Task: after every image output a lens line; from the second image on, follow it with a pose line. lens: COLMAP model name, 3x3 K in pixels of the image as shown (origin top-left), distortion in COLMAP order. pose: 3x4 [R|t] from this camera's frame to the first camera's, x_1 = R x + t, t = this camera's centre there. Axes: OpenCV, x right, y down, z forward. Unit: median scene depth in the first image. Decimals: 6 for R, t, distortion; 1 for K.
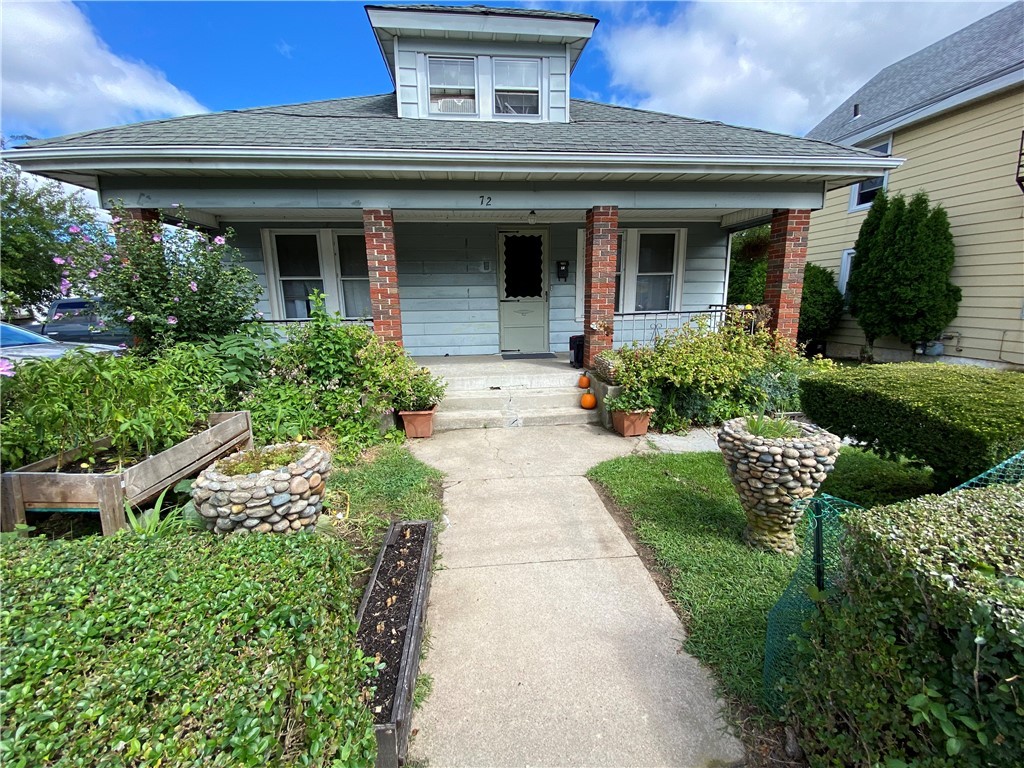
lens RADIAL K [[416.6, 0, 508.4], [0, 416.6, 386.9], [0, 0, 1]] dist [0.032339, -0.029174]
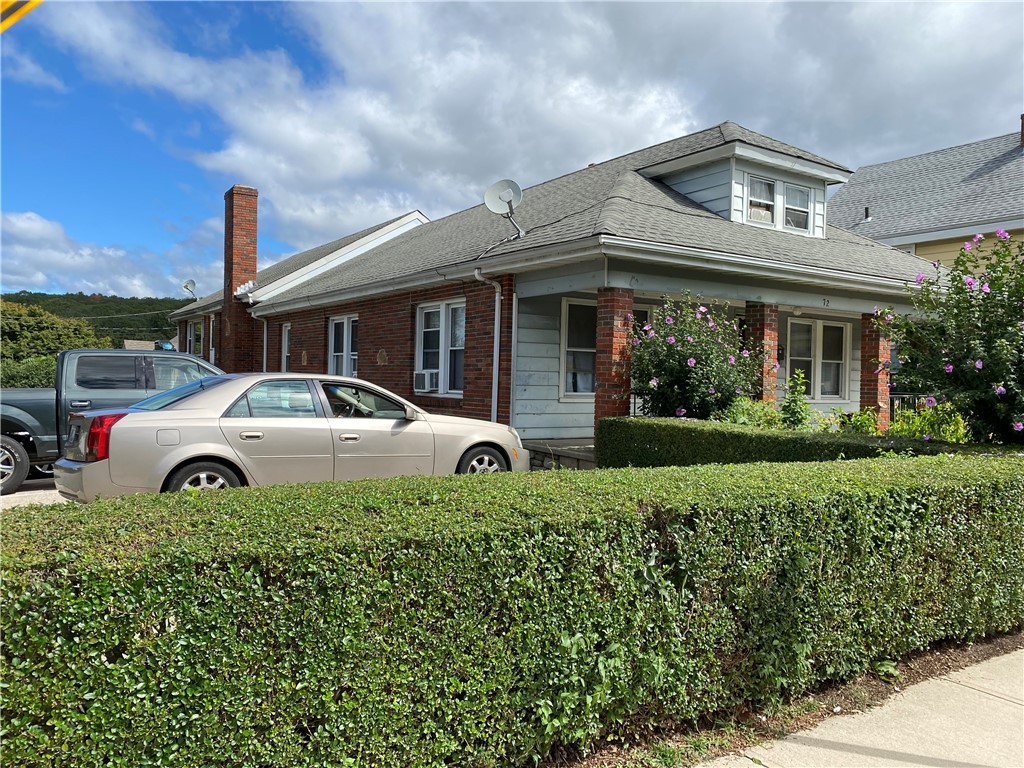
lens RADIAL K [[782.9, 0, 512.0], [0, 782.9, 384.0], [0, 0, 1]] dist [0.004305, 0.000388]
pose [[0.887043, 0.028907, 0.460780, -1.722443], [0.060034, 0.982342, -0.177198, 0.129919], [-0.457766, 0.184845, 0.869645, -0.481076]]
